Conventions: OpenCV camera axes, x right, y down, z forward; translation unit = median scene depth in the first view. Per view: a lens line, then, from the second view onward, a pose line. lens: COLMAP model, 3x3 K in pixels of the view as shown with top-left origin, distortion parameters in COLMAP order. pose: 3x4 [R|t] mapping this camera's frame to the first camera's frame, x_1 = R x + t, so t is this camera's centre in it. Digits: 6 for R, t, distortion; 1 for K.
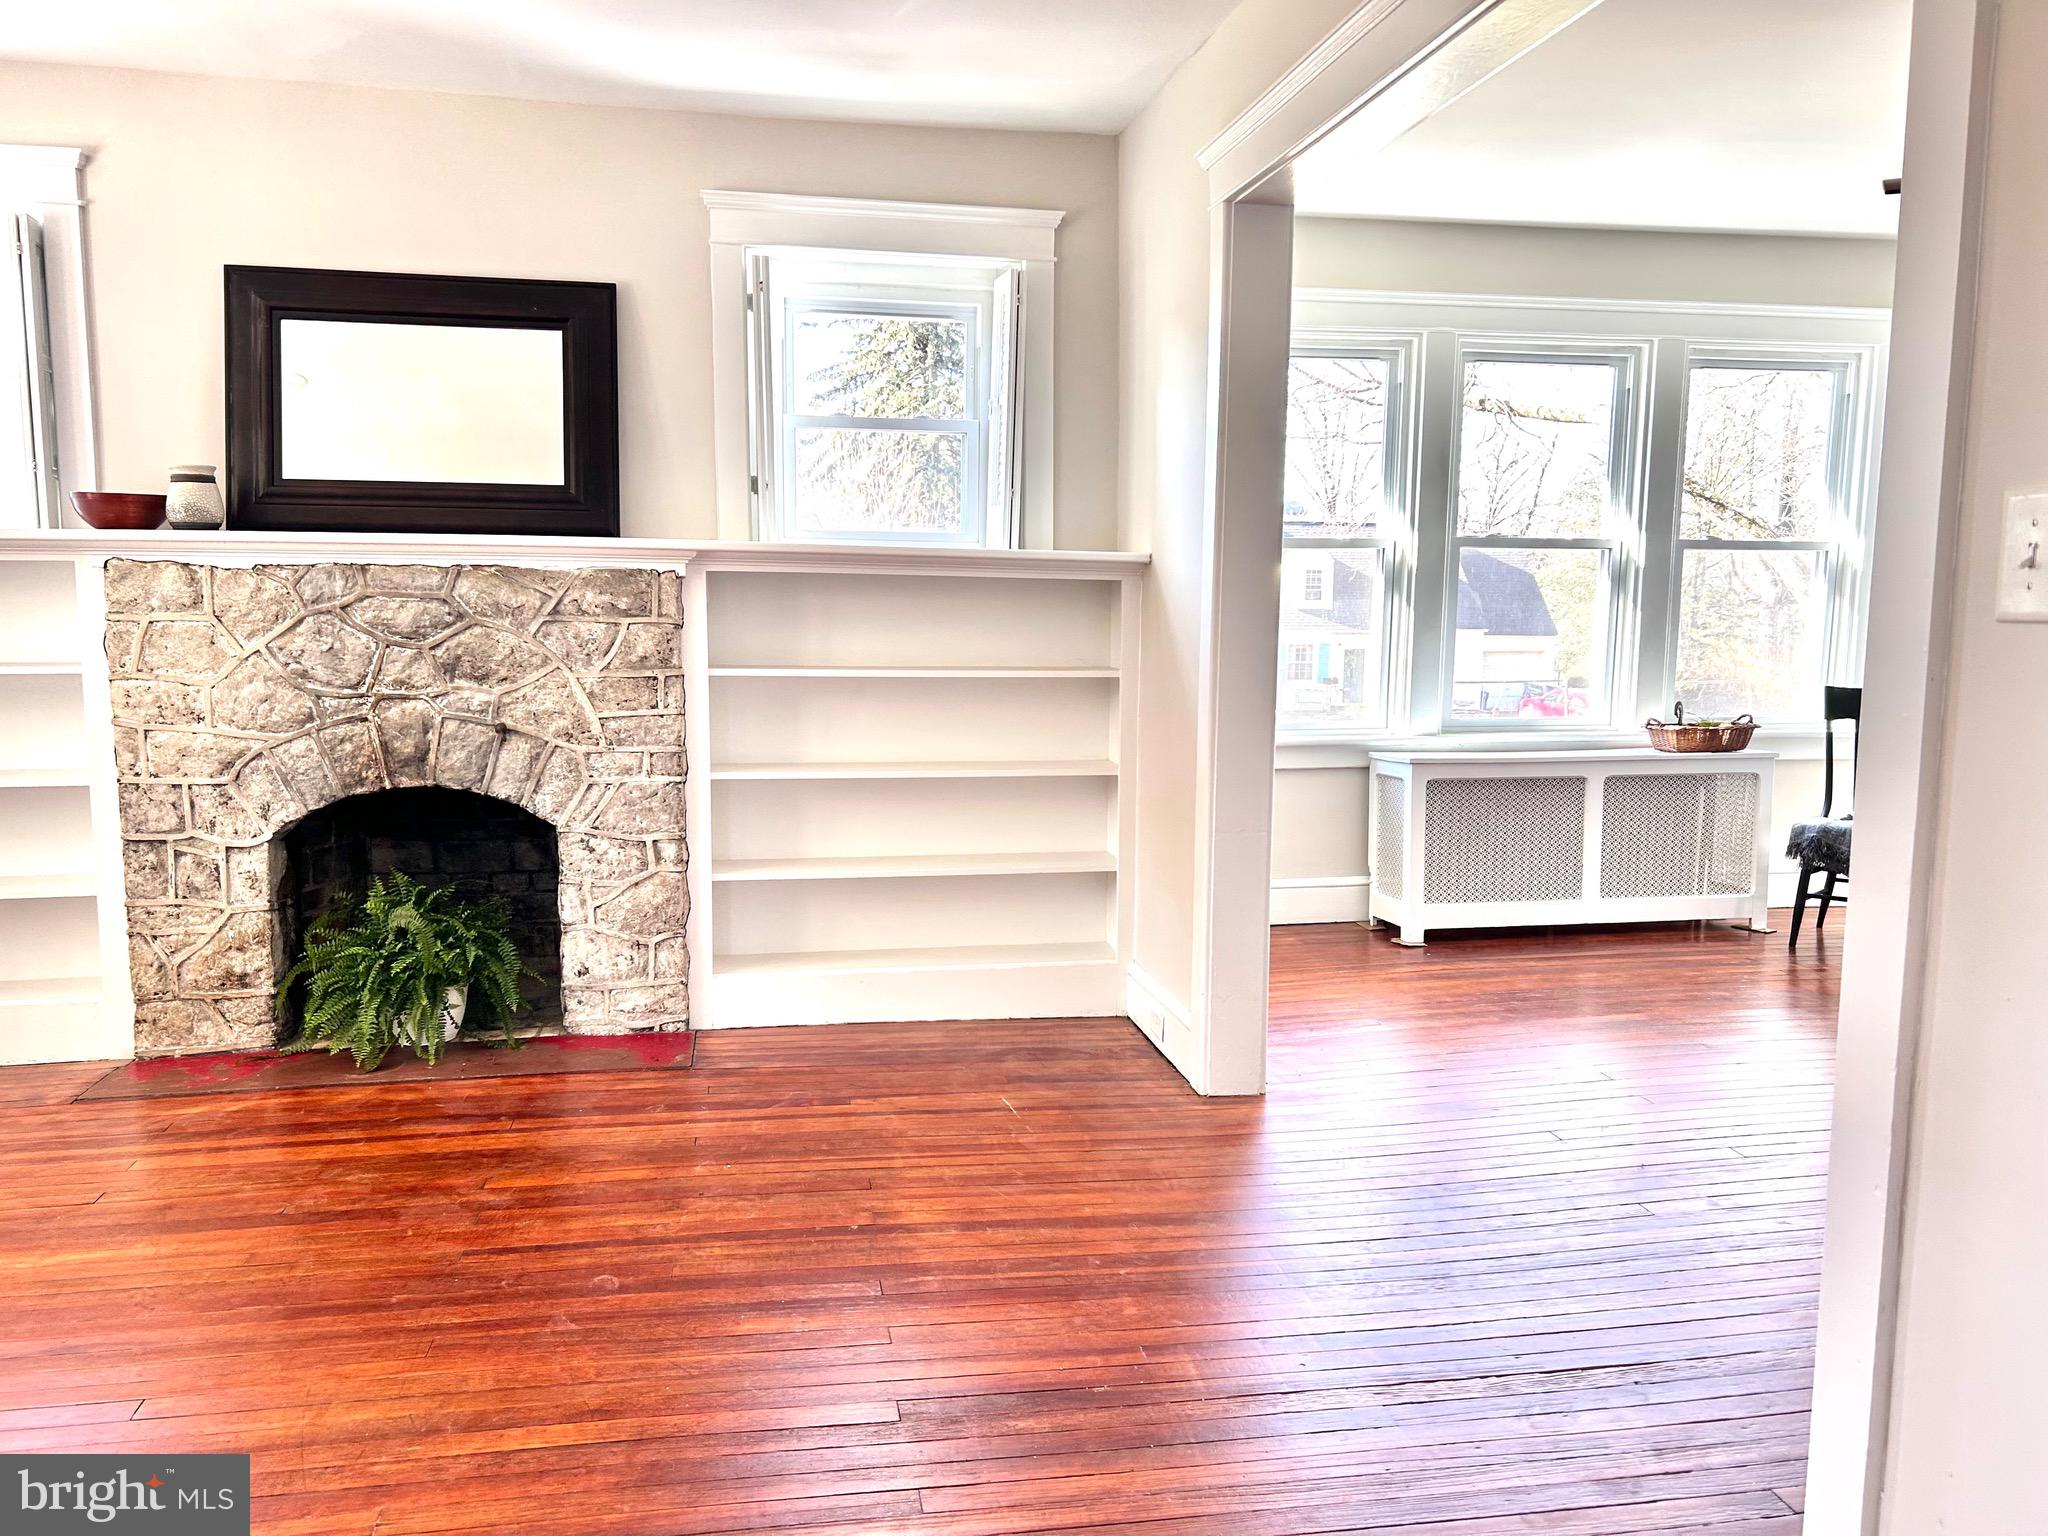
lens RADIAL K [[1535.4, 0, 1017.6], [0, 1535.4, 786.6], [0, 0, 1]] dist [0.056931, -0.062468]
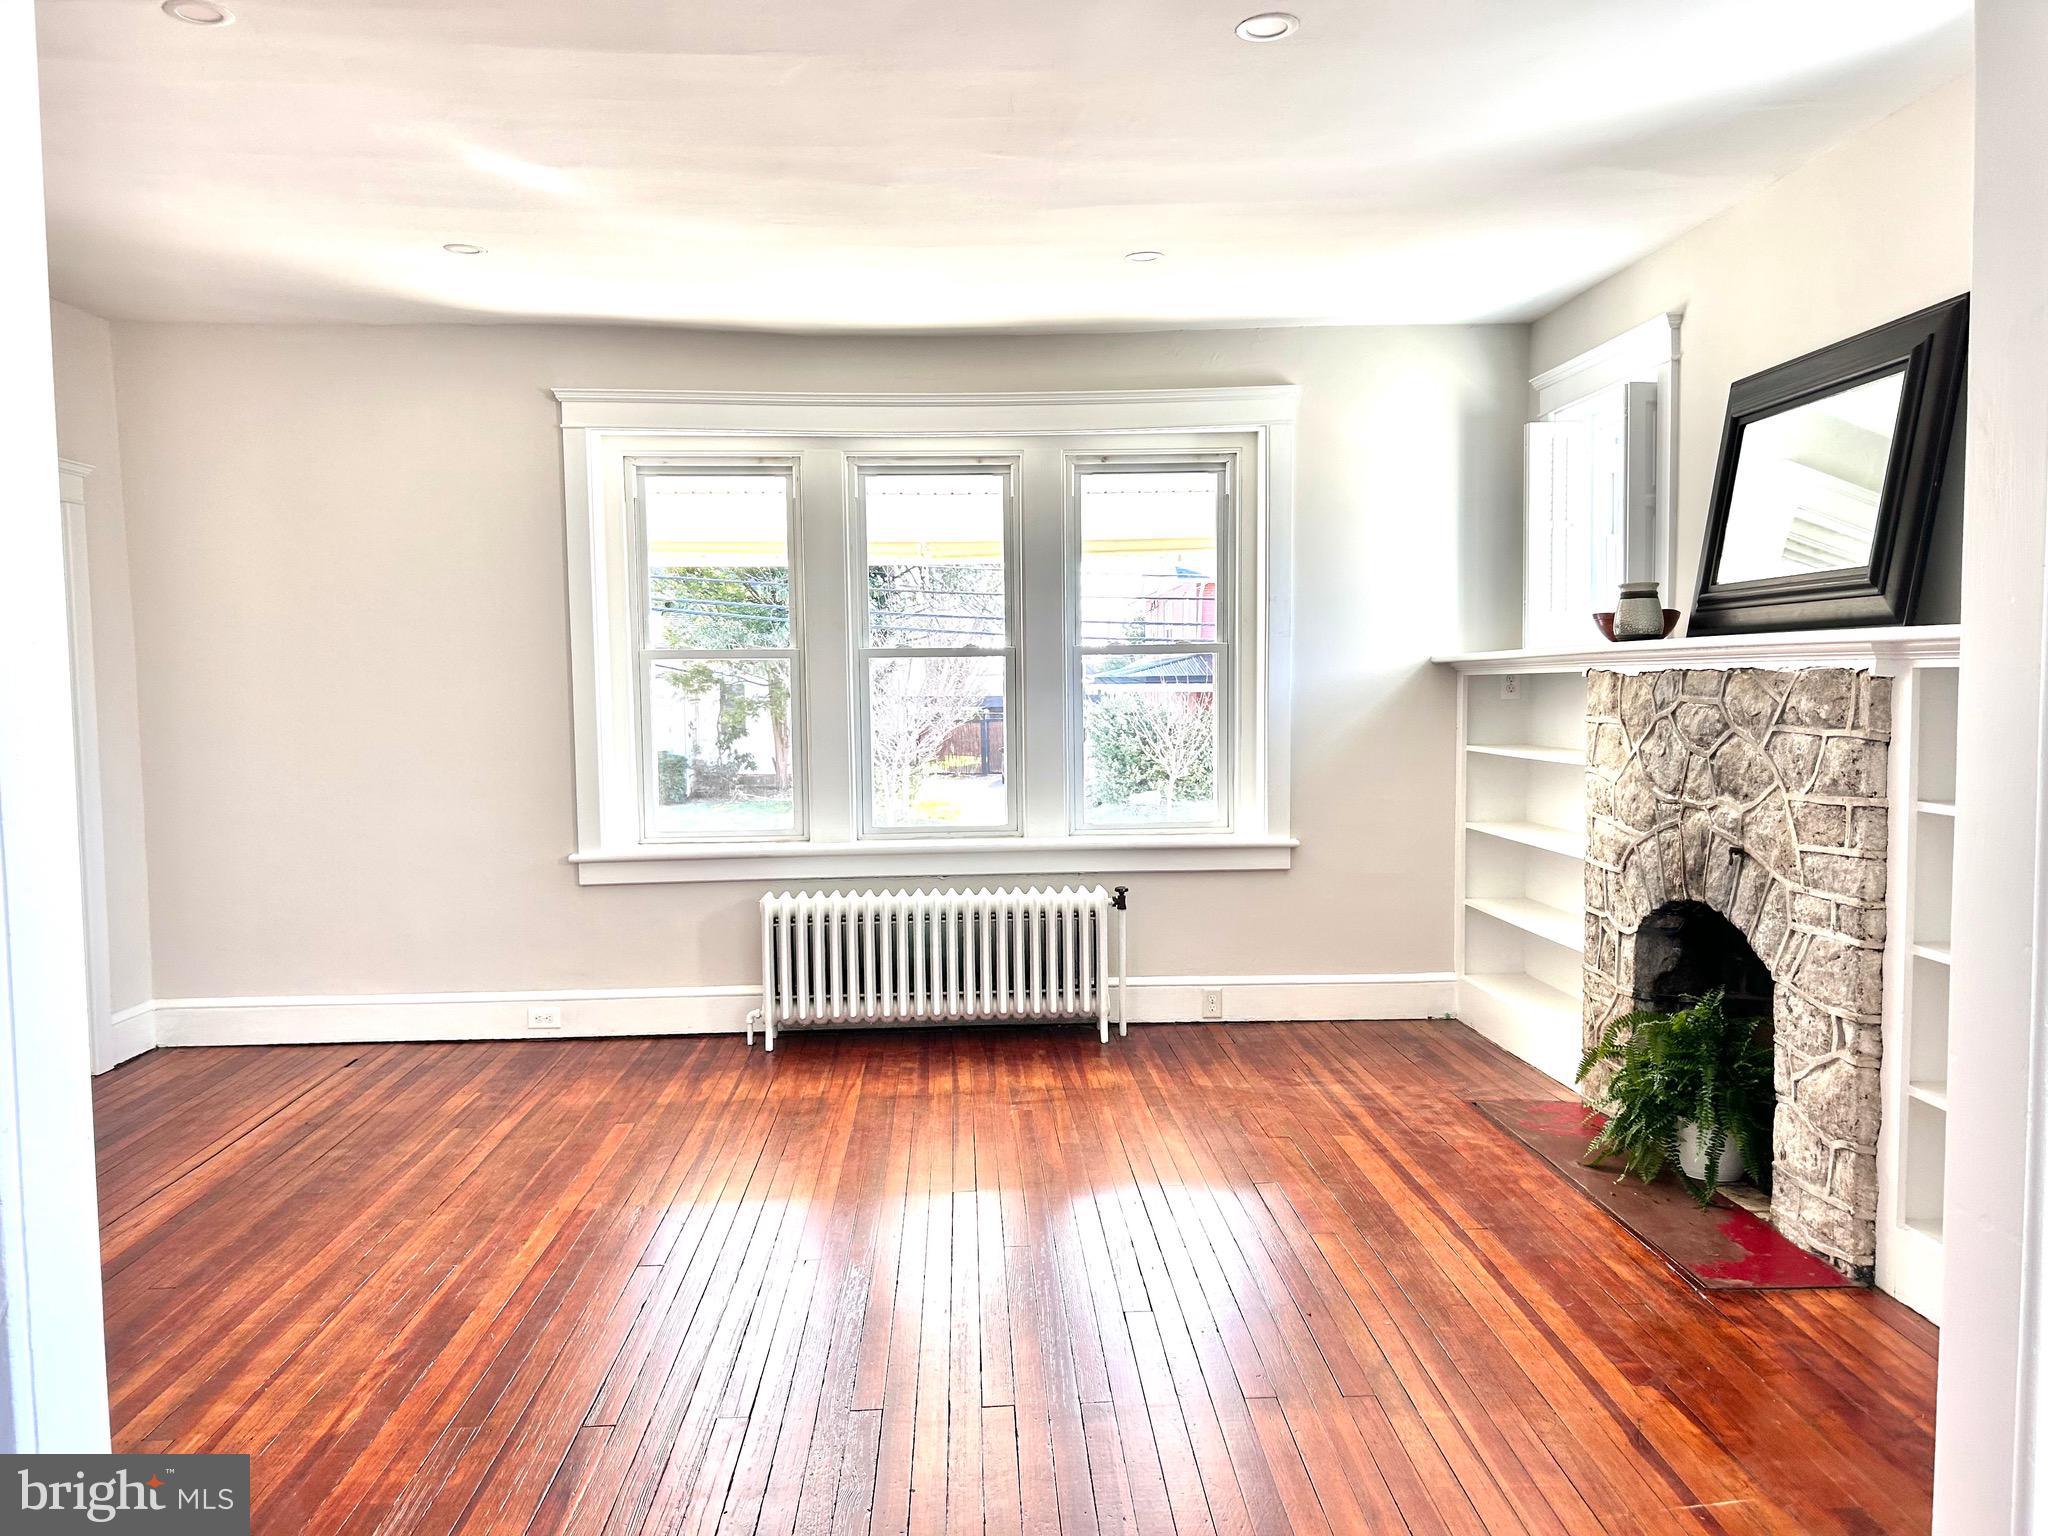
lens RADIAL K [[1535.4, 0, 1016.4], [0, 1535.4, 785.8], [0, 0, 1]] dist [0.056931, -0.062468]
pose [[-0.142285, 0.061999, -0.987882, 0.594282], [-0.109823, 0.990886, 0.078005, -0.096853], [0.983714, 0.119591, -0.134180, 0.696024]]
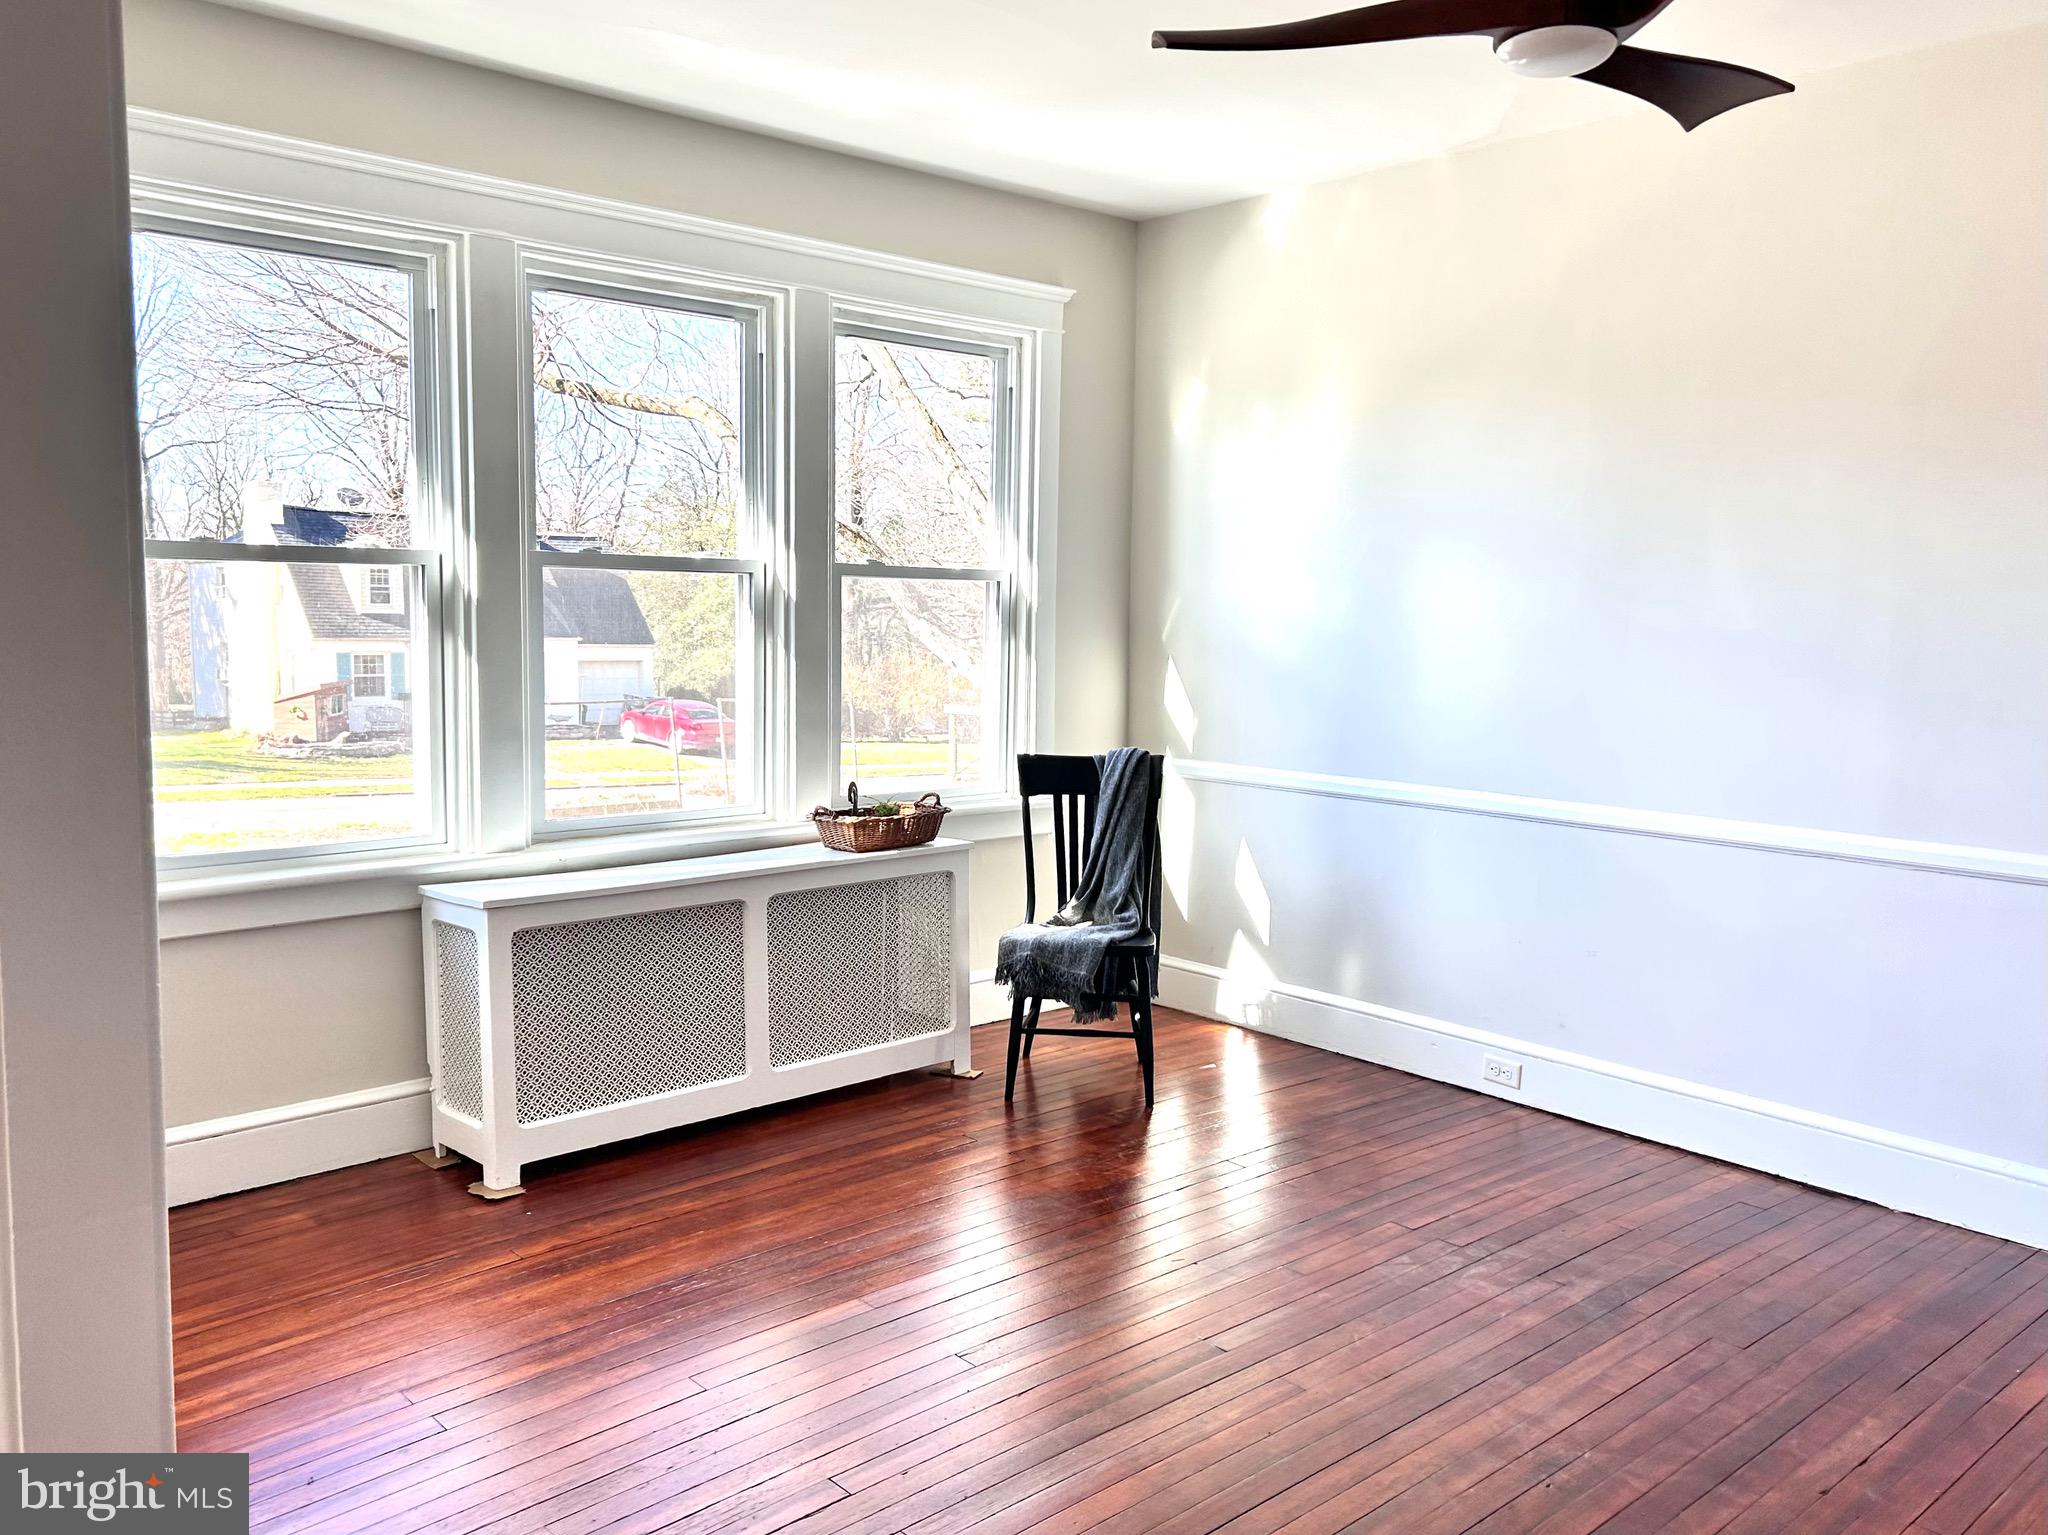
lens RADIAL K [[1624.9, 0, 1008.8], [0, 1624.9, 771.2], [0, 0, 1]] dist [0.063130, -0.031756]
pose [[0.852586, -0.048412, 0.520341, 0.120264], [0.057414, 0.998350, -0.001188, -0.075895], [-0.519424, 0.030888, 0.853958, 0.411488]]
